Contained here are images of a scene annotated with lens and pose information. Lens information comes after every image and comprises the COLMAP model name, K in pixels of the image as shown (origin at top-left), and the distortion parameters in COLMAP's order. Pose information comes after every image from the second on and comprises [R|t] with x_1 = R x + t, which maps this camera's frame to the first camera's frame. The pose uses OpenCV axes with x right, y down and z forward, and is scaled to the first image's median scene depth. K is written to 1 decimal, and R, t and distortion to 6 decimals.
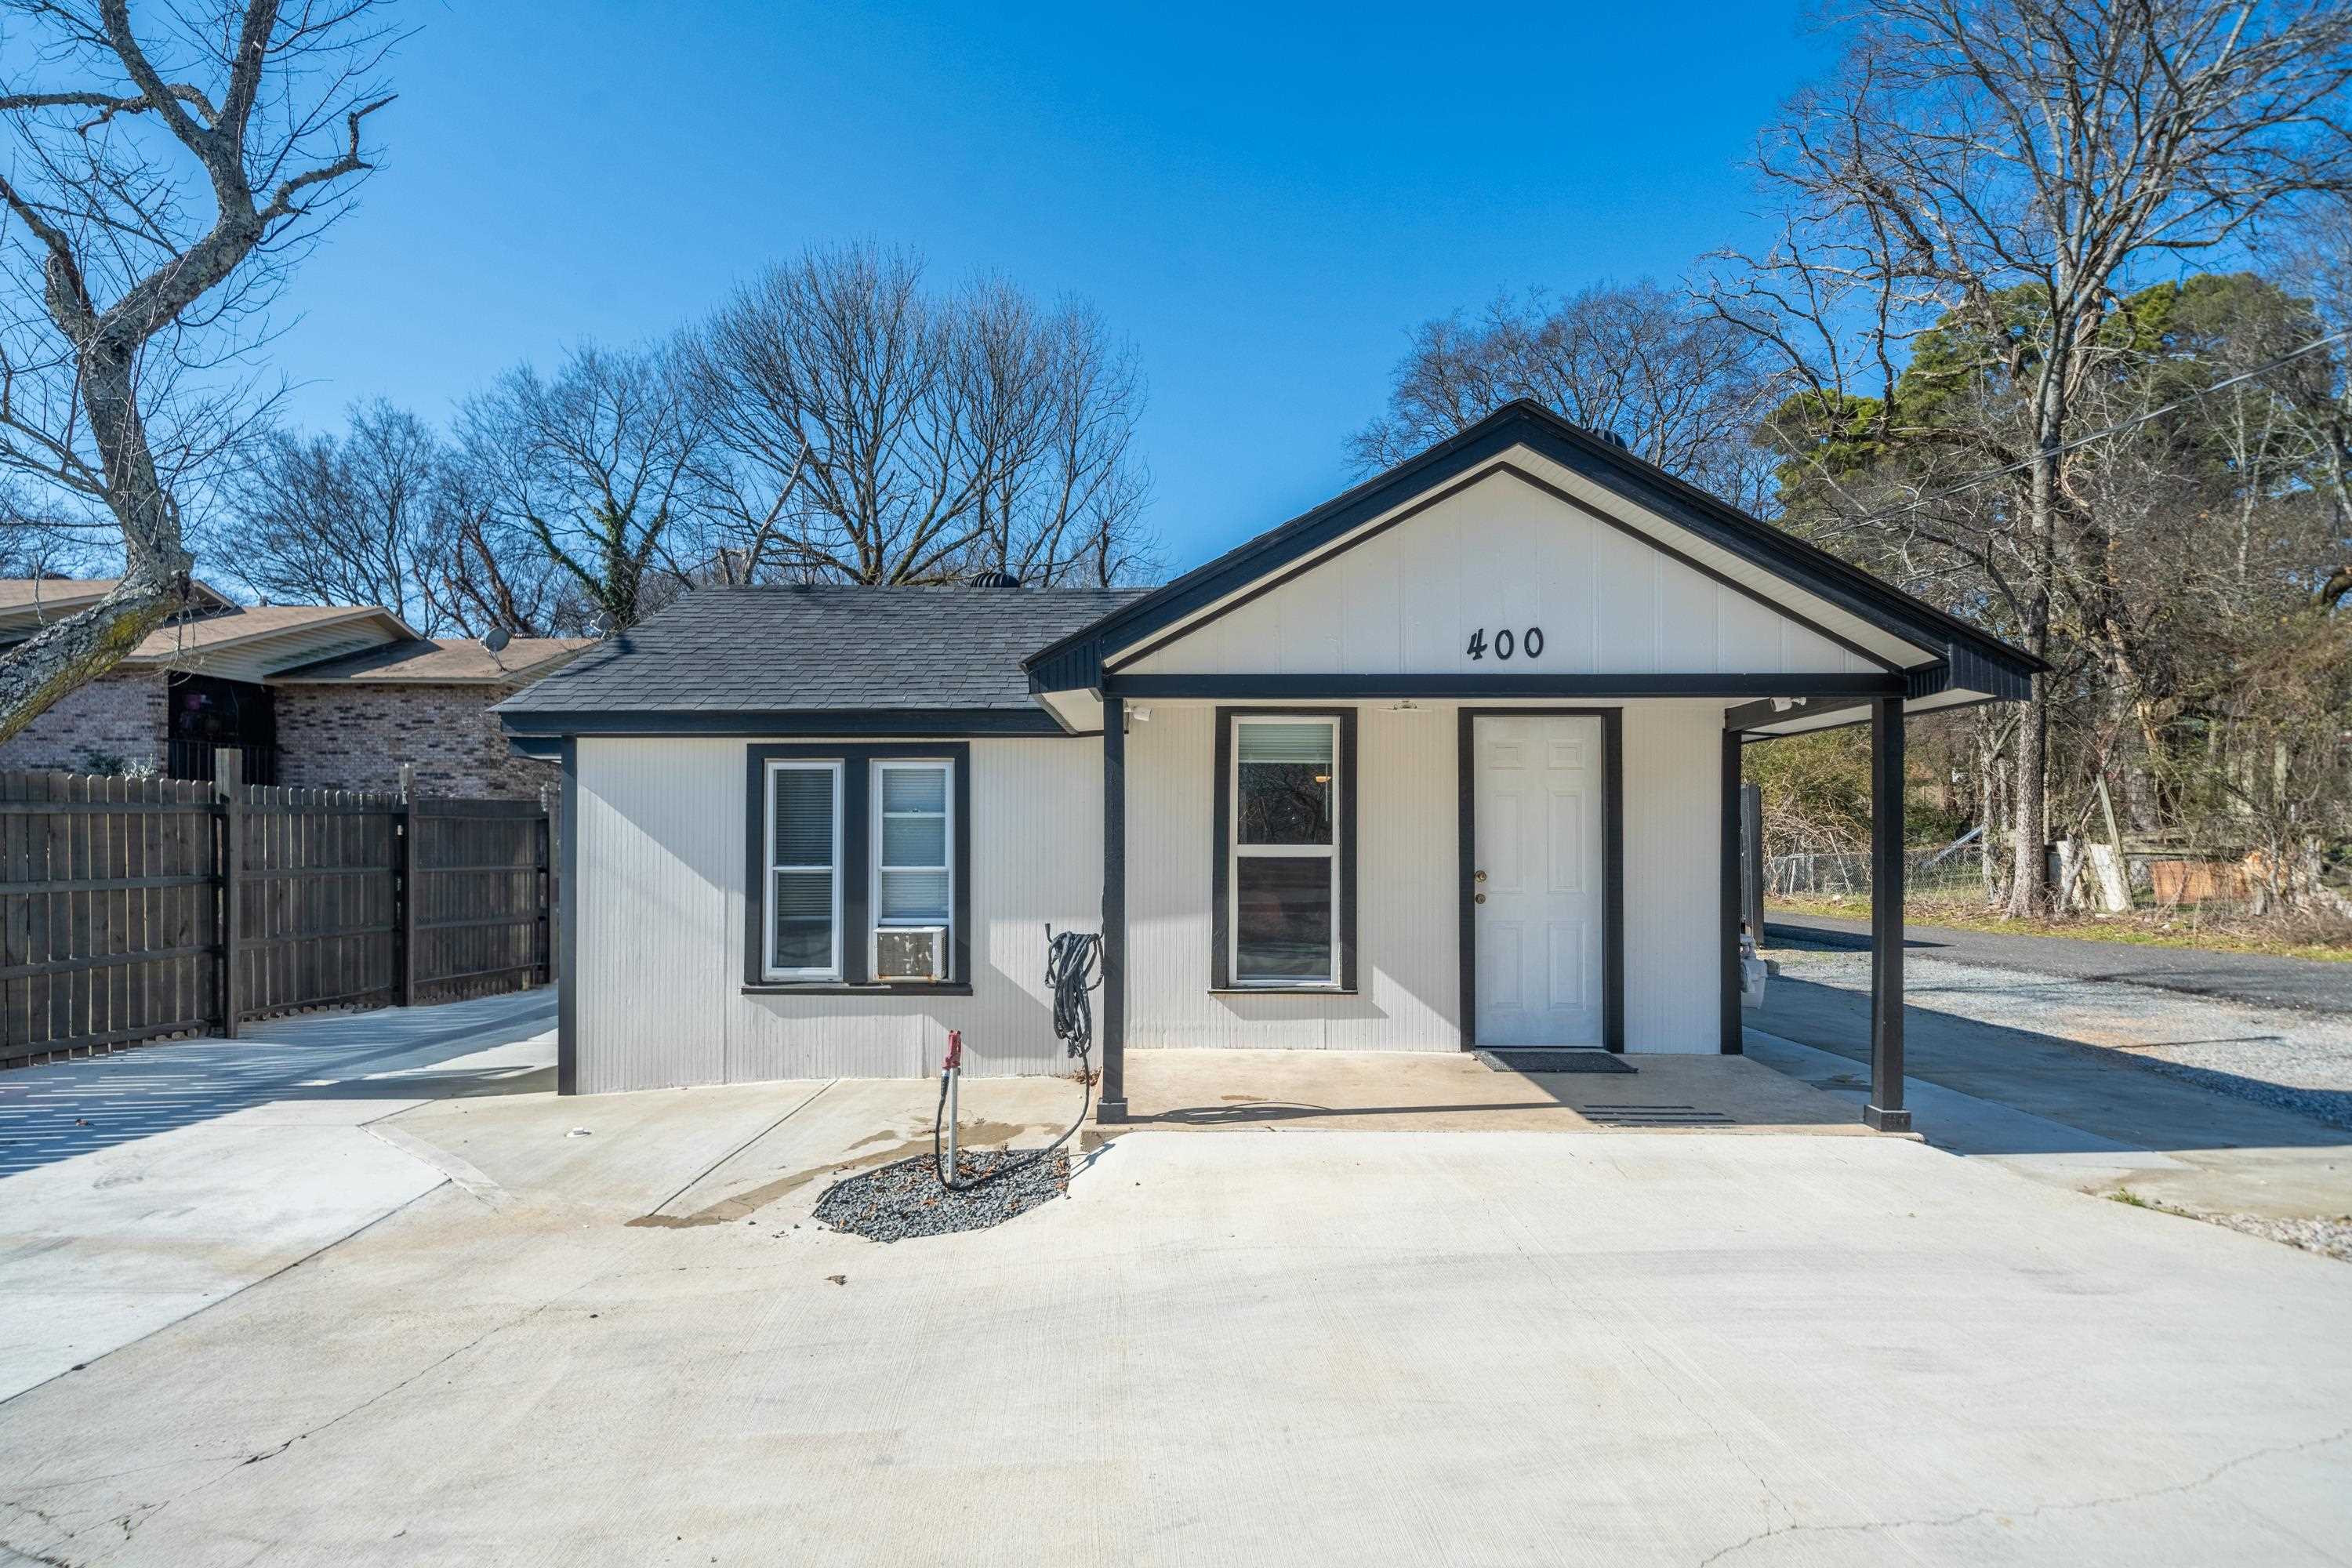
lens RADIAL K [[1156.1, 0, 1112.8], [0, 1156.1, 835.3], [0, 0, 1]] dist [-0.001192, -0.000998]
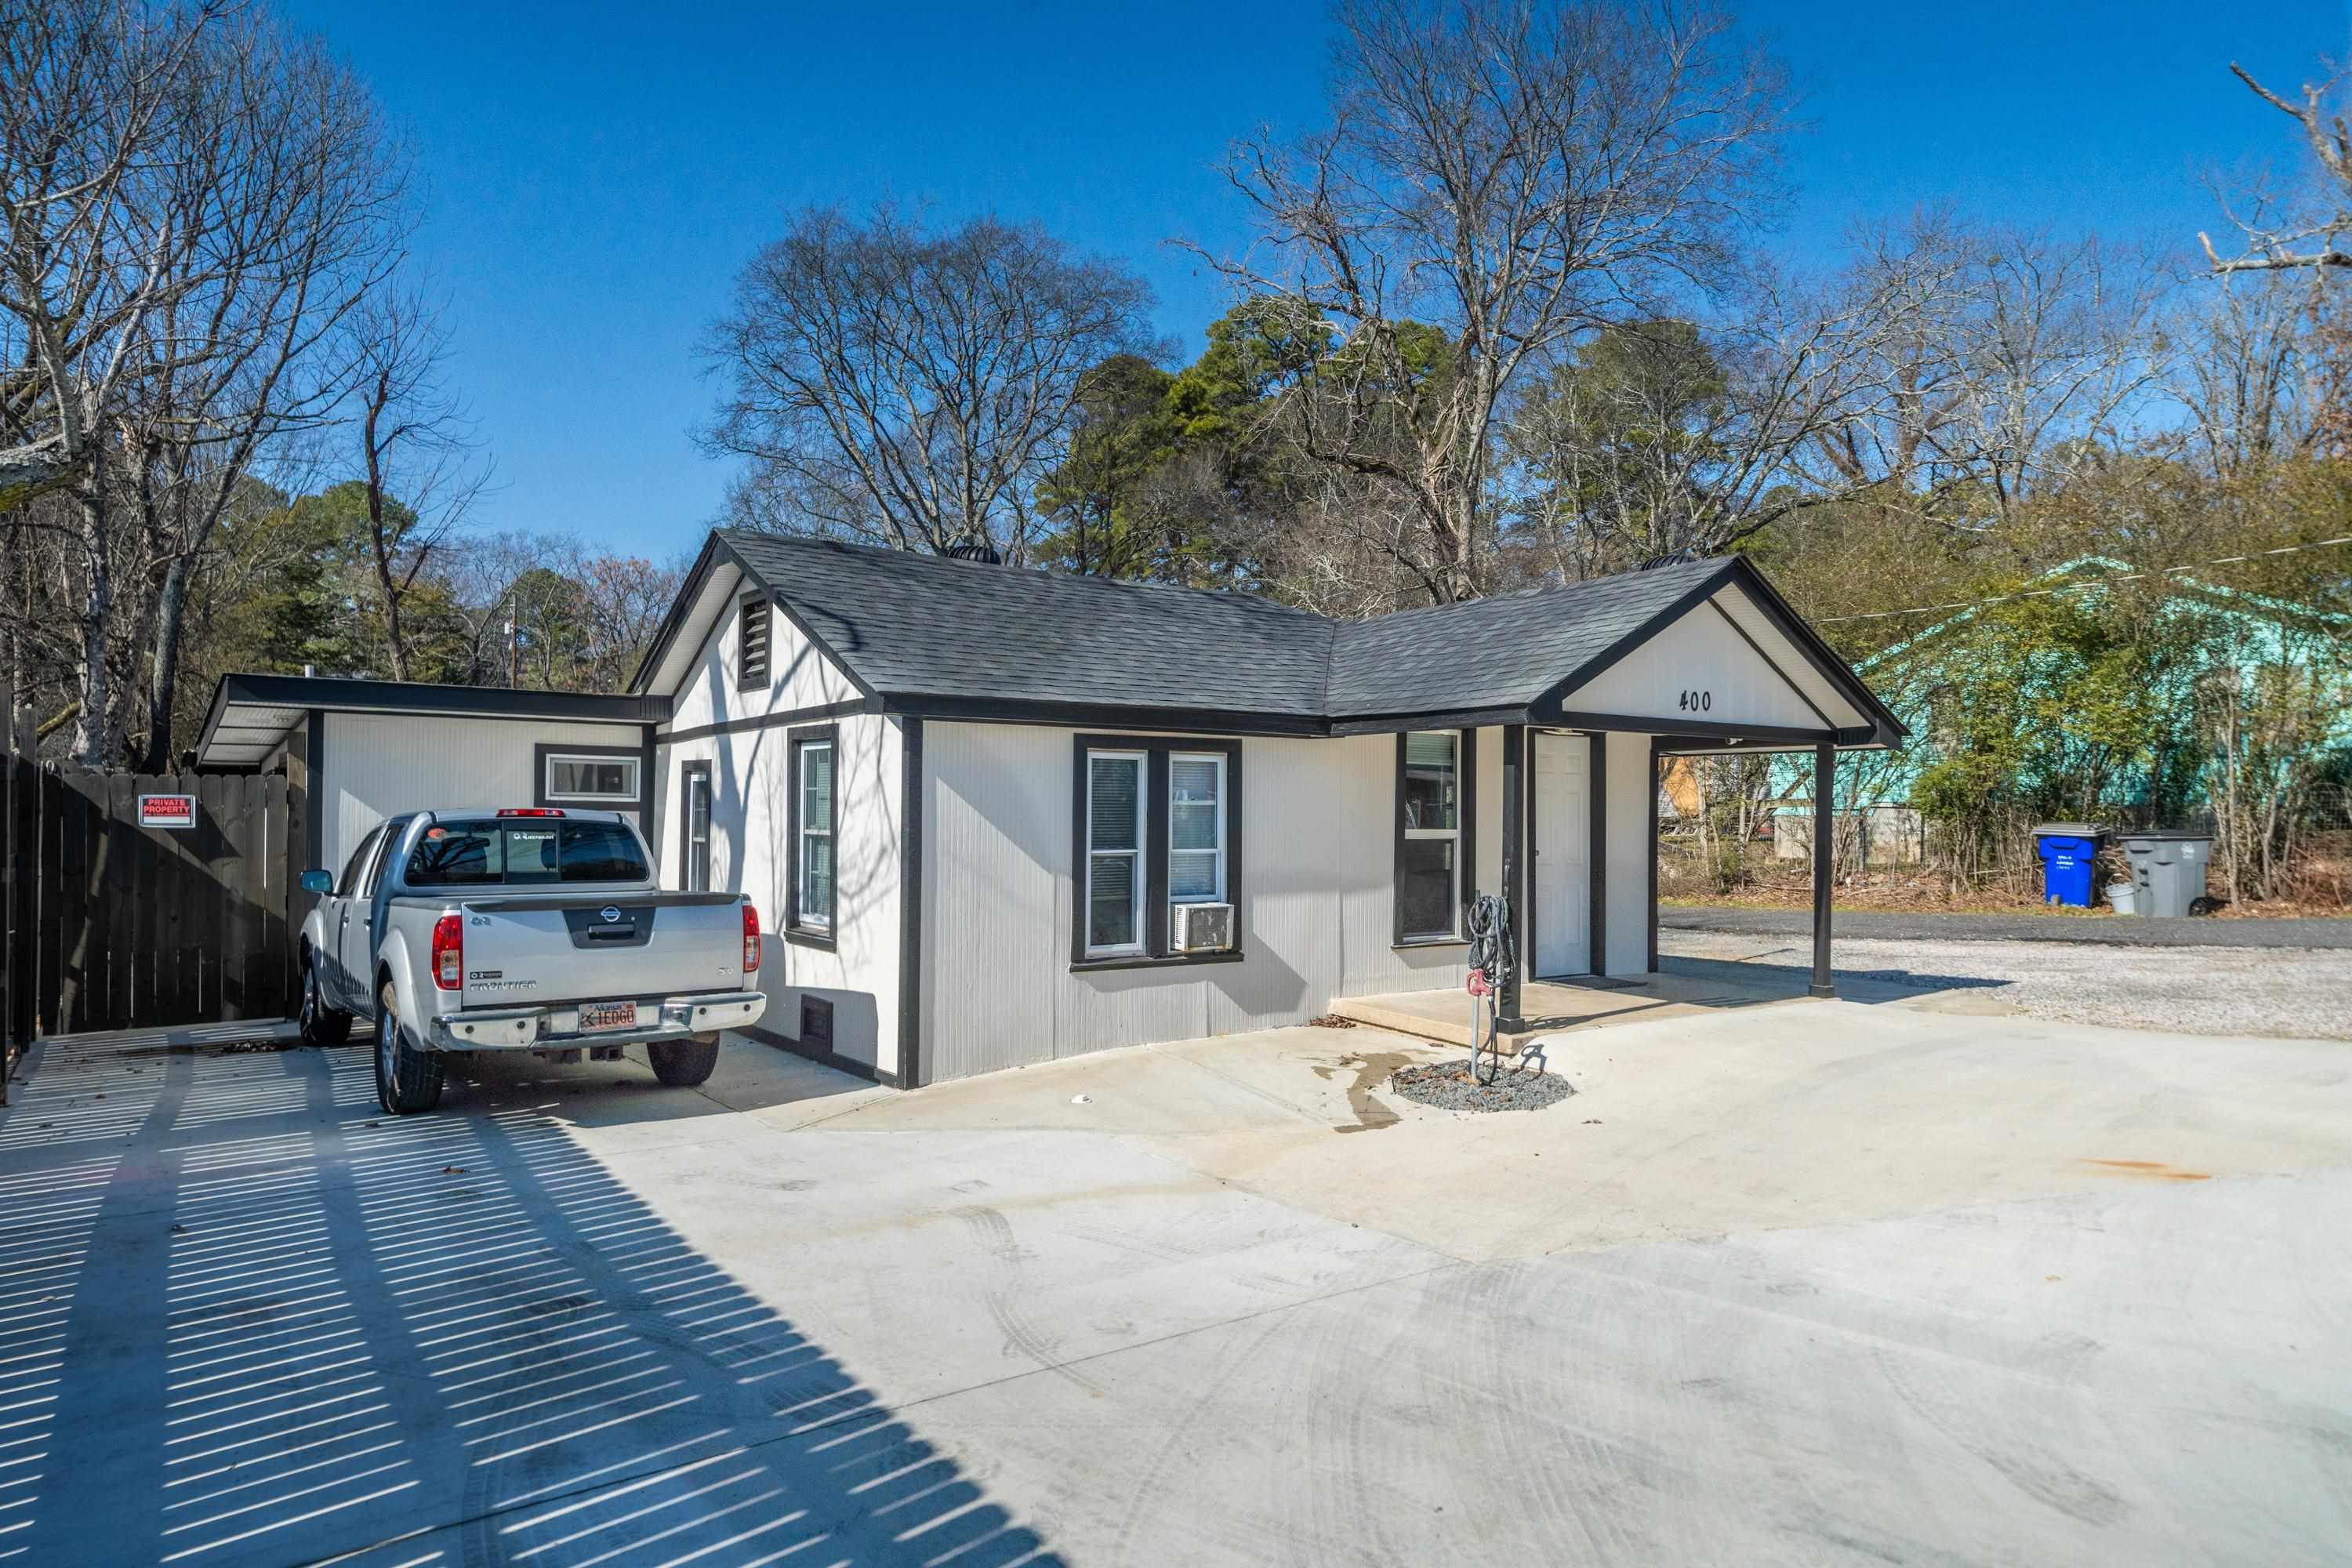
lens RADIAL K [[1491.8, 0, 1109.4], [0, 1491.8, 844.3], [0, 0, 1]] dist [-0.003874, 0.000036]
pose [[0.805384, -0.007045, 0.592711, -1.091511], [-0.007661, 0.999722, 0.022293, -0.009143], [-0.592704, -0.022495, 0.805106, -0.107462]]
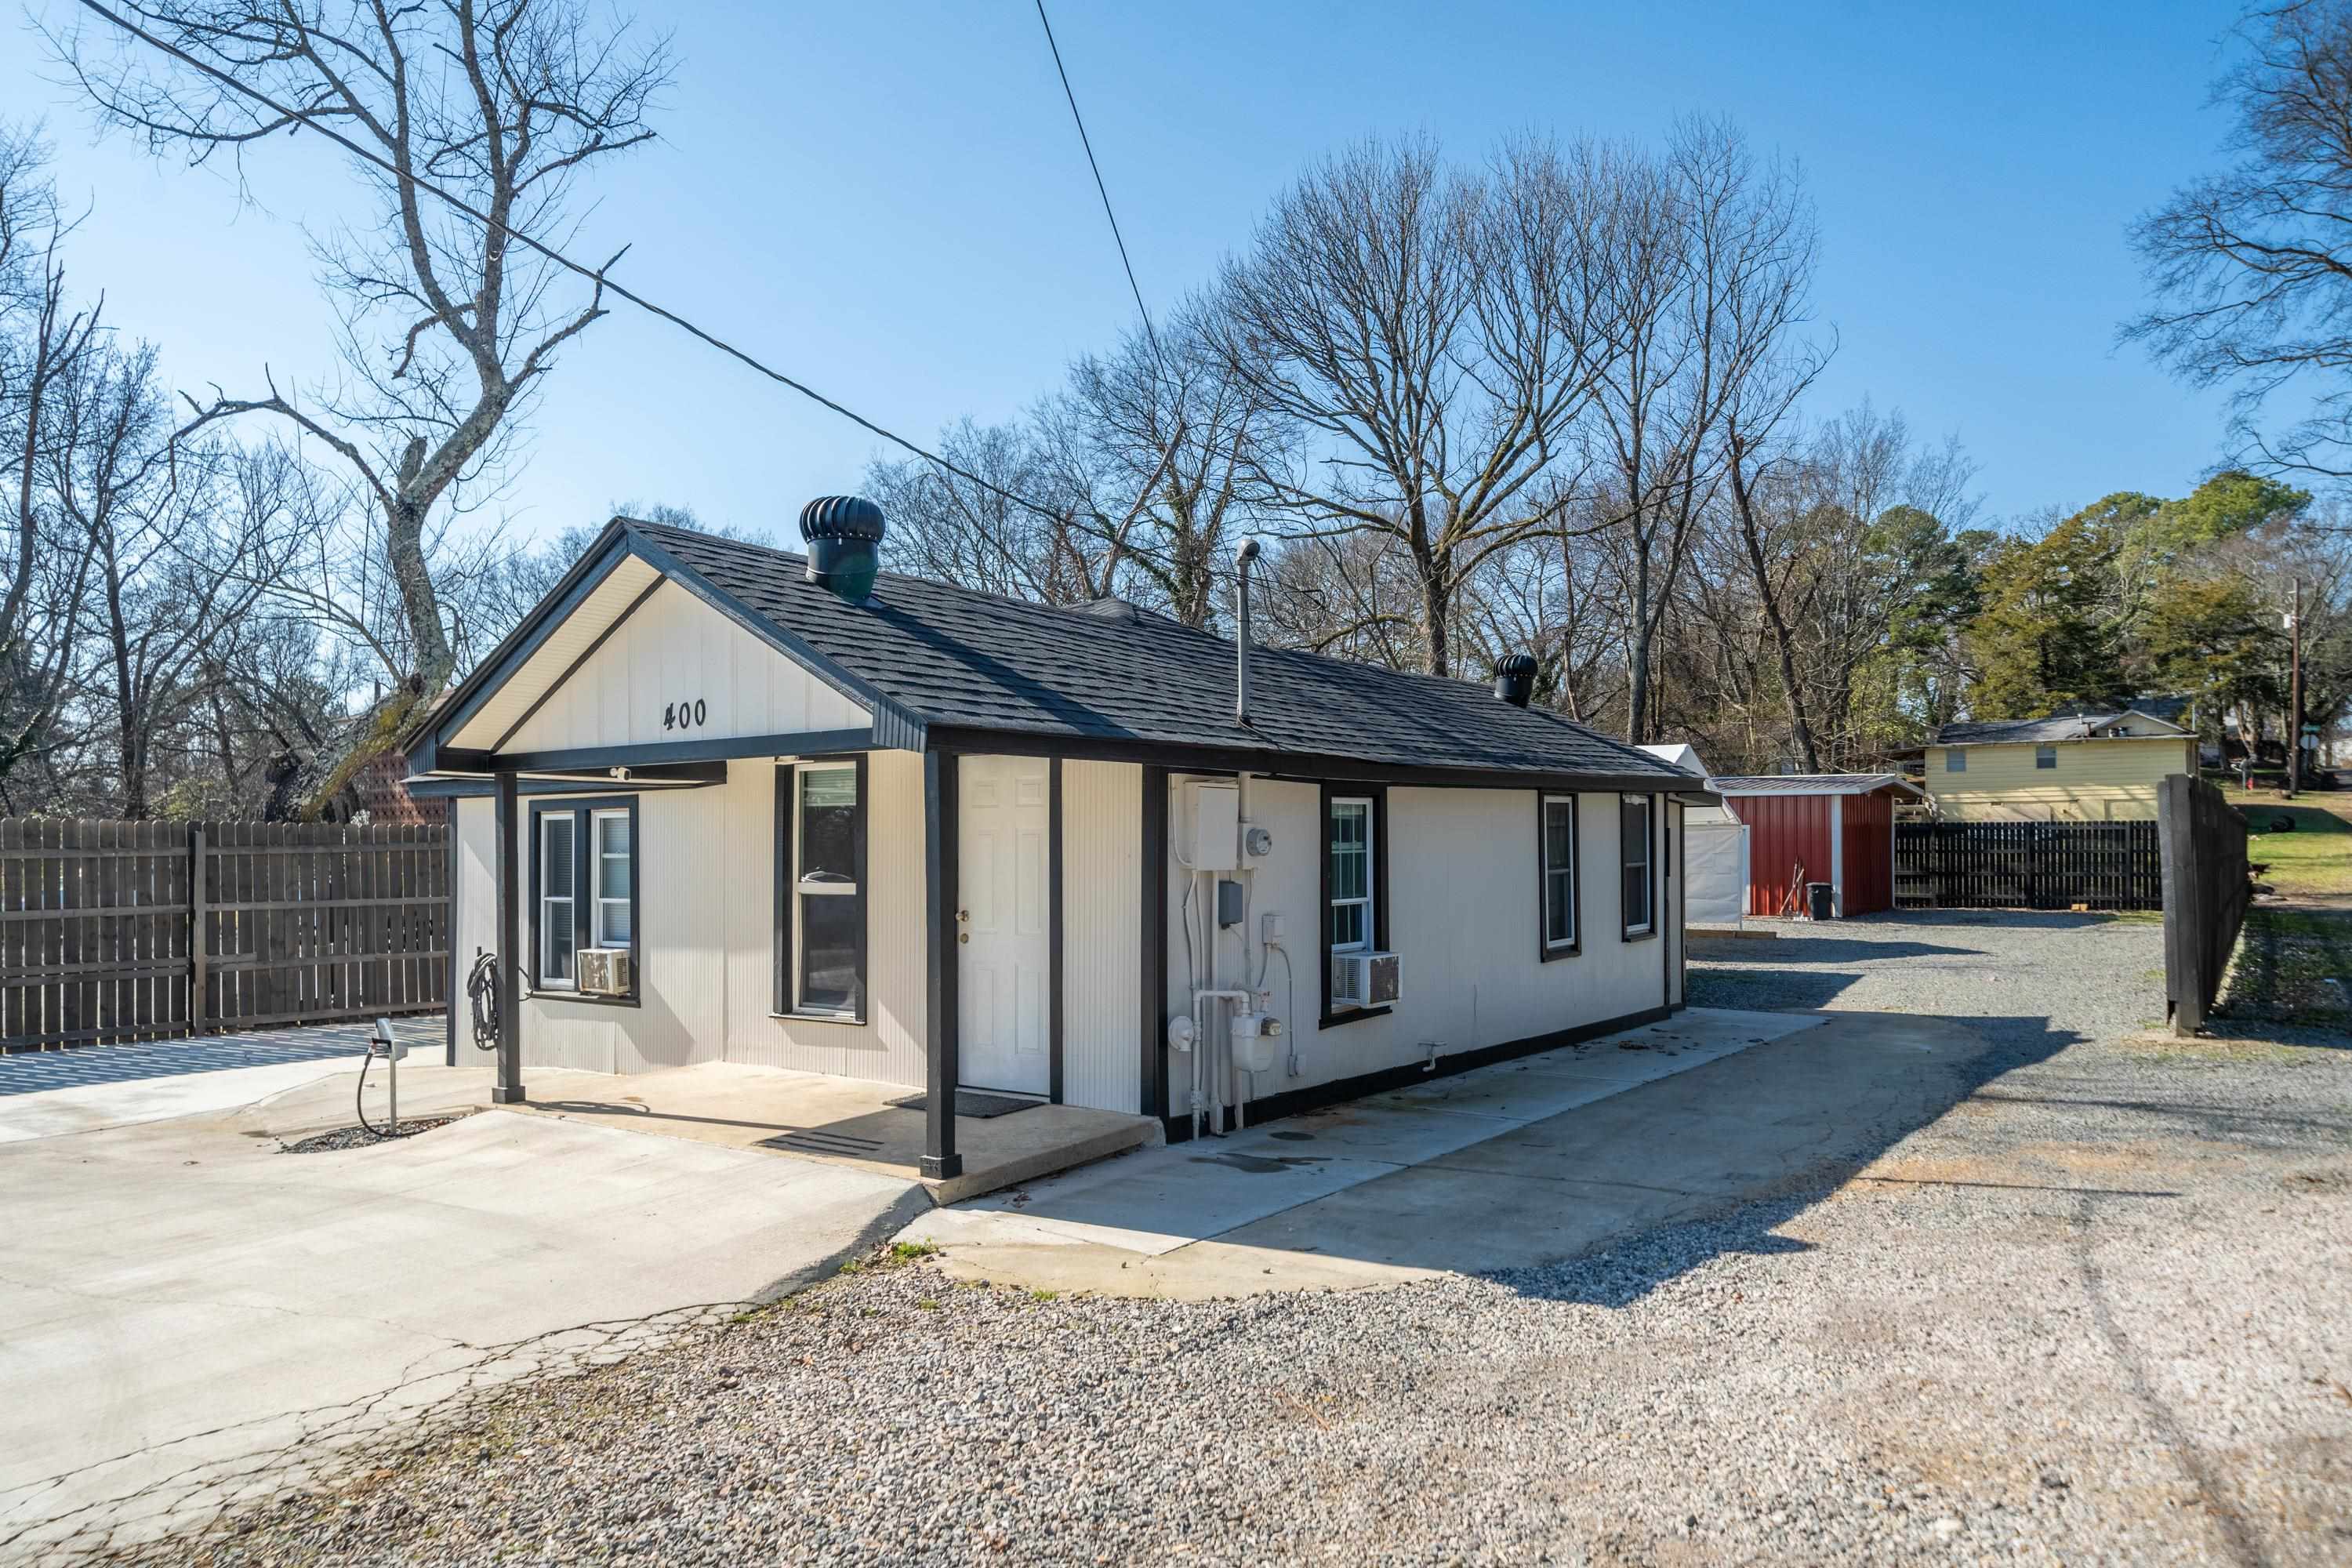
lens RADIAL K [[1491.8, 0, 1109.4], [0, 1491.8, 844.3], [0, 0, 1]] dist [-0.003874, 0.000036]
pose [[0.824817, -0.007236, -0.565353, 1.132543], [0.007560, 0.999970, -0.001769, -0.022897], [0.565349, -0.002815, 0.824847, 0.009324]]
